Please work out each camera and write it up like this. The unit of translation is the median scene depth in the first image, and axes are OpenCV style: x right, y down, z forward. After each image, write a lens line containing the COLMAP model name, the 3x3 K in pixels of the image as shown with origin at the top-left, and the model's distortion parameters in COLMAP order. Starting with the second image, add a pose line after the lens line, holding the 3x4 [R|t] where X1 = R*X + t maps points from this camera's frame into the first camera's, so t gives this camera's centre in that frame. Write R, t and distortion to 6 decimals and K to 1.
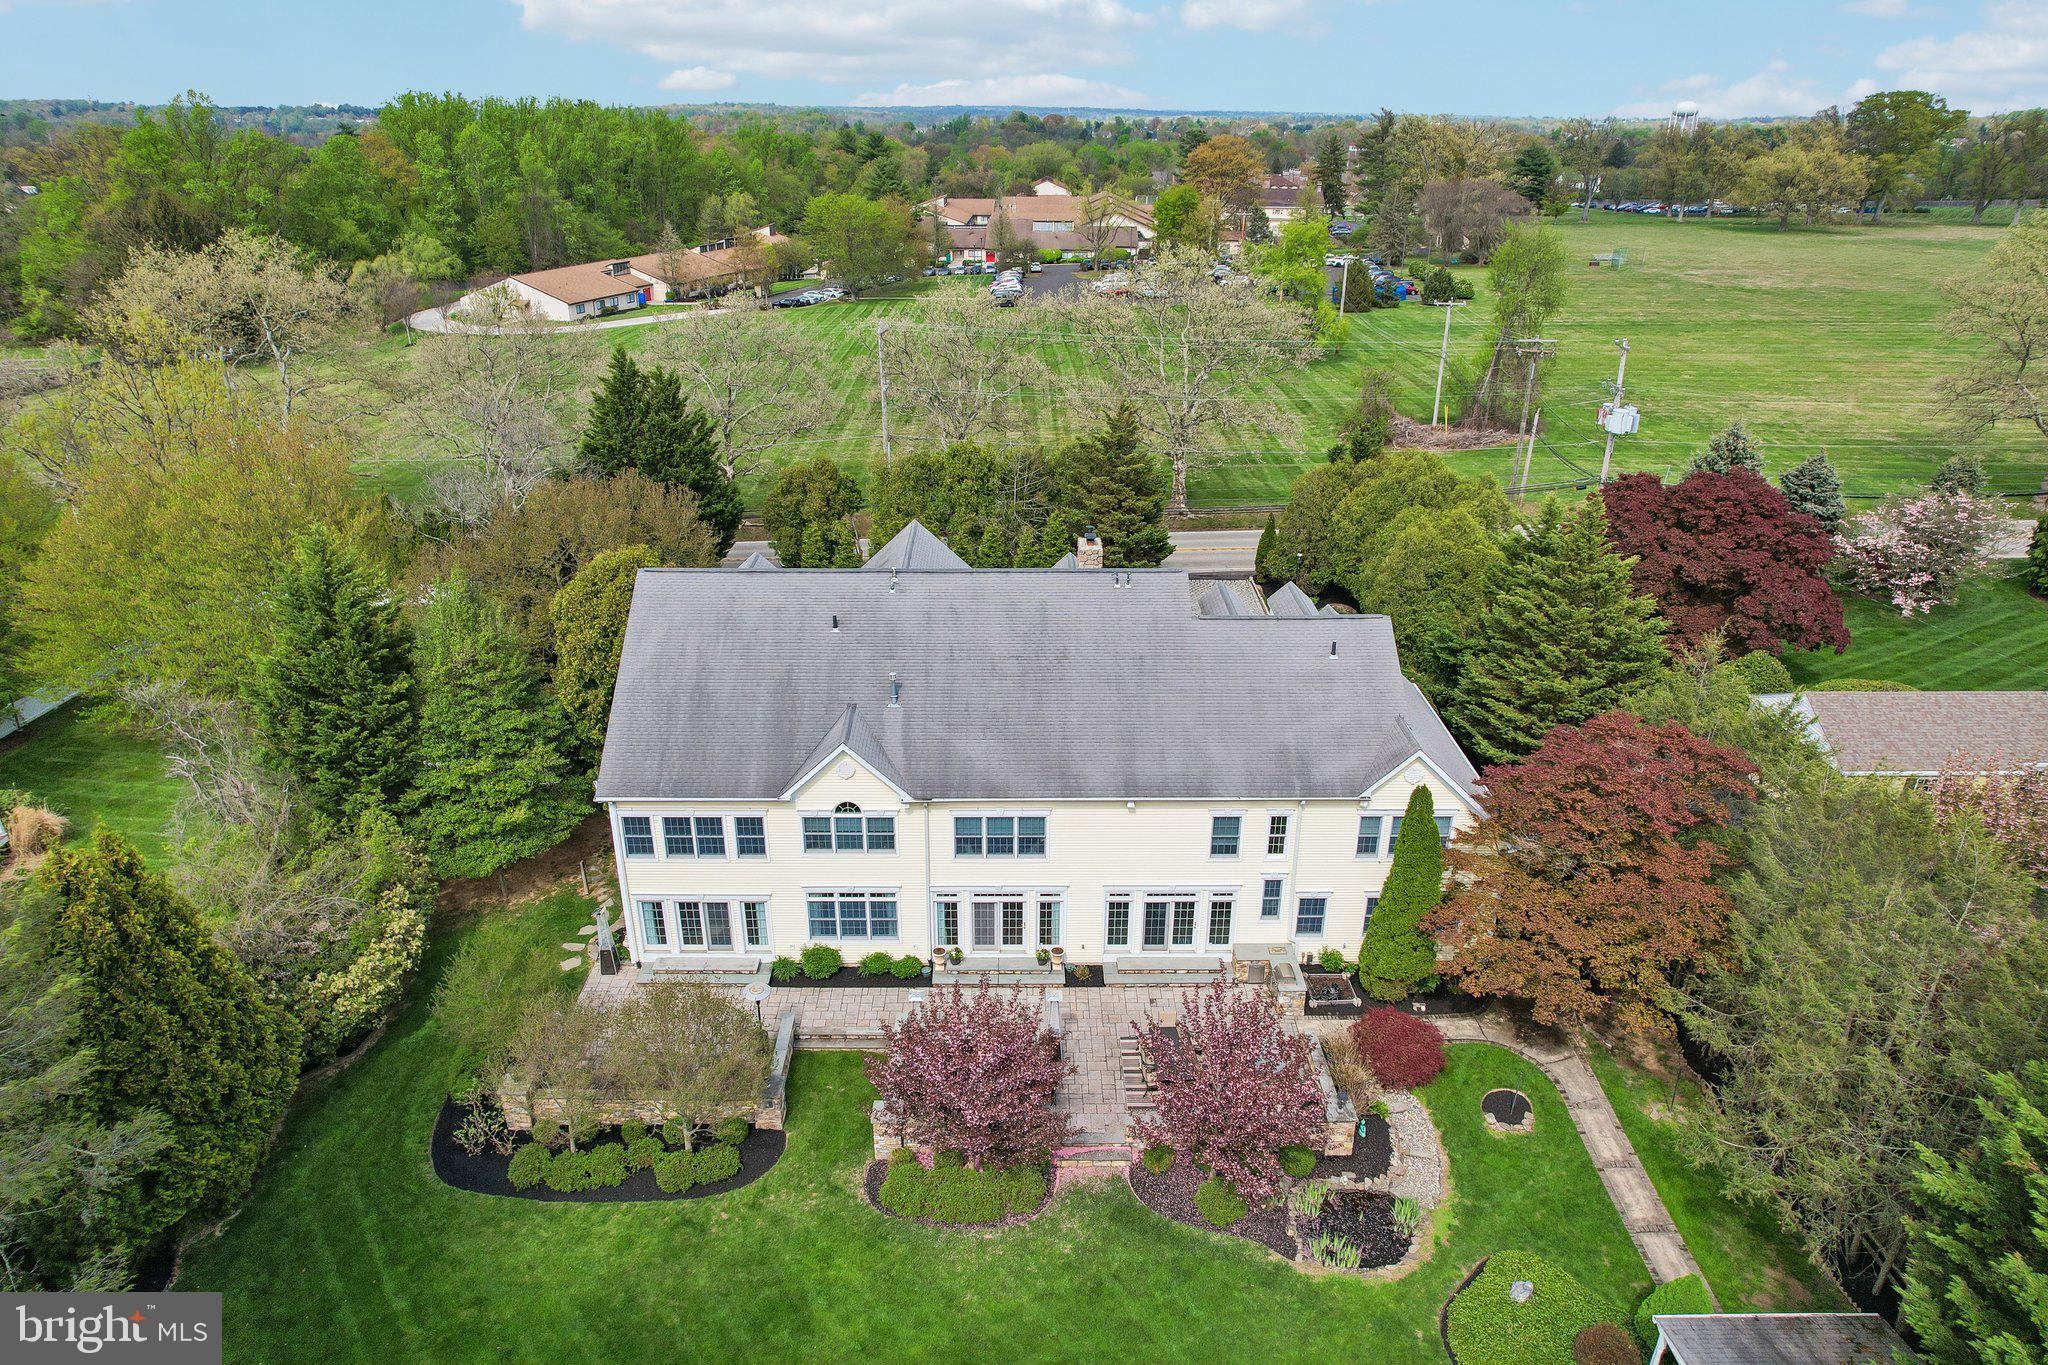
lens RADIAL K [[1344.3, 0, 1024.0], [0, 1344.3, 682.5], [0, 0, 1]] dist [-0.054587, 0.001360]
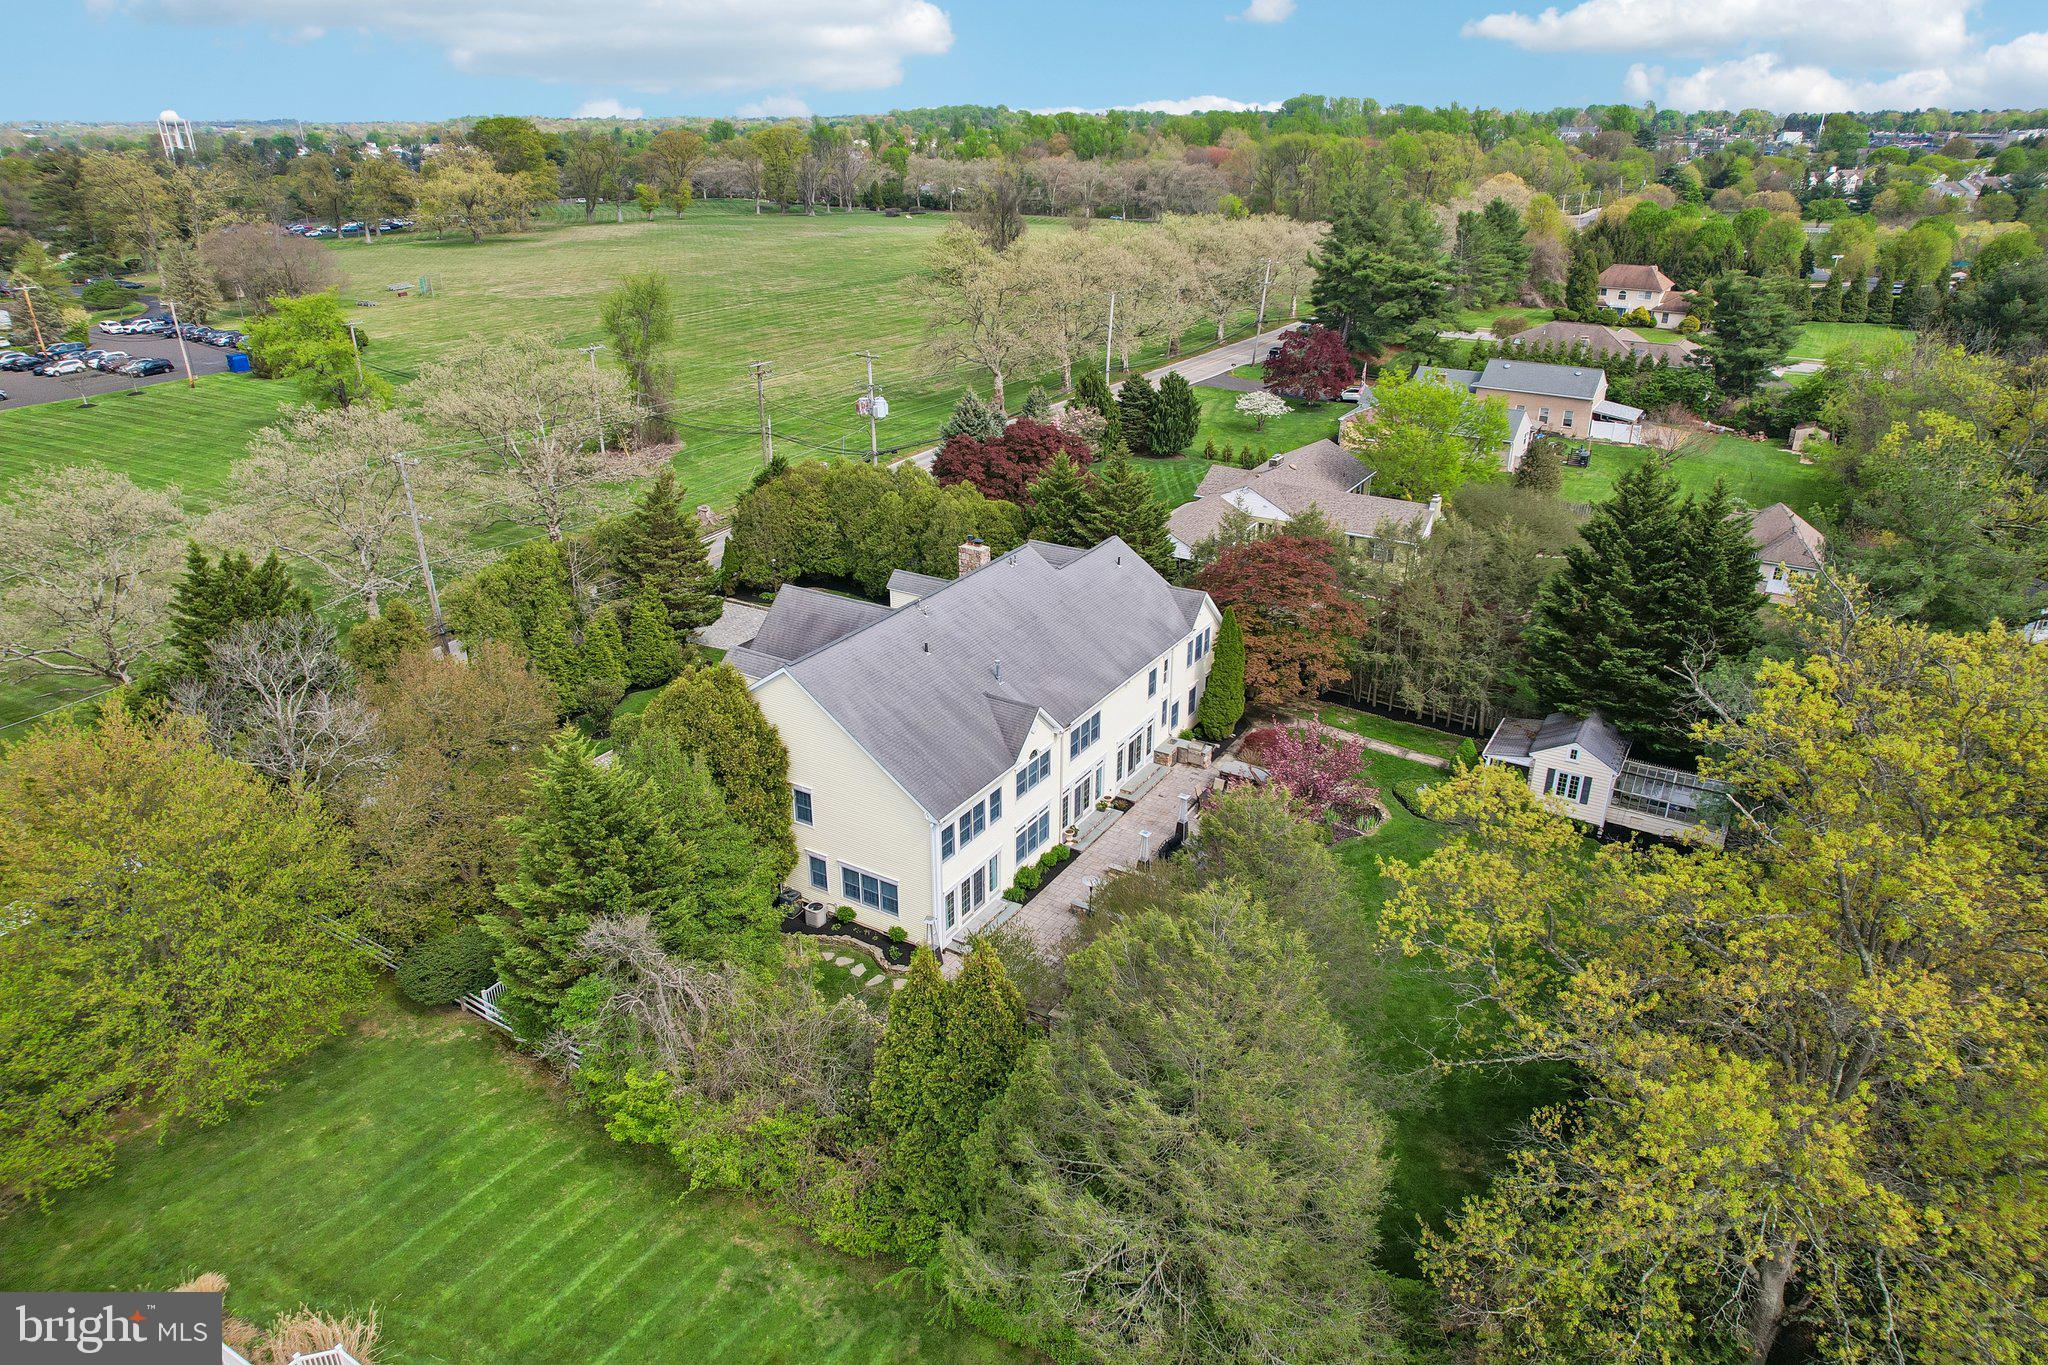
lens RADIAL K [[1344.3, 0, 1024.0], [0, 1344.3, 682.5], [0, 0, 1]] dist [-0.054587, 0.001360]
pose [[0.500487, -0.339474, 0.796411, -1.199353], [0.337865, 0.923559, 0.181347, -0.228911], [-0.797095, 0.178317, 0.576926, 0.176244]]
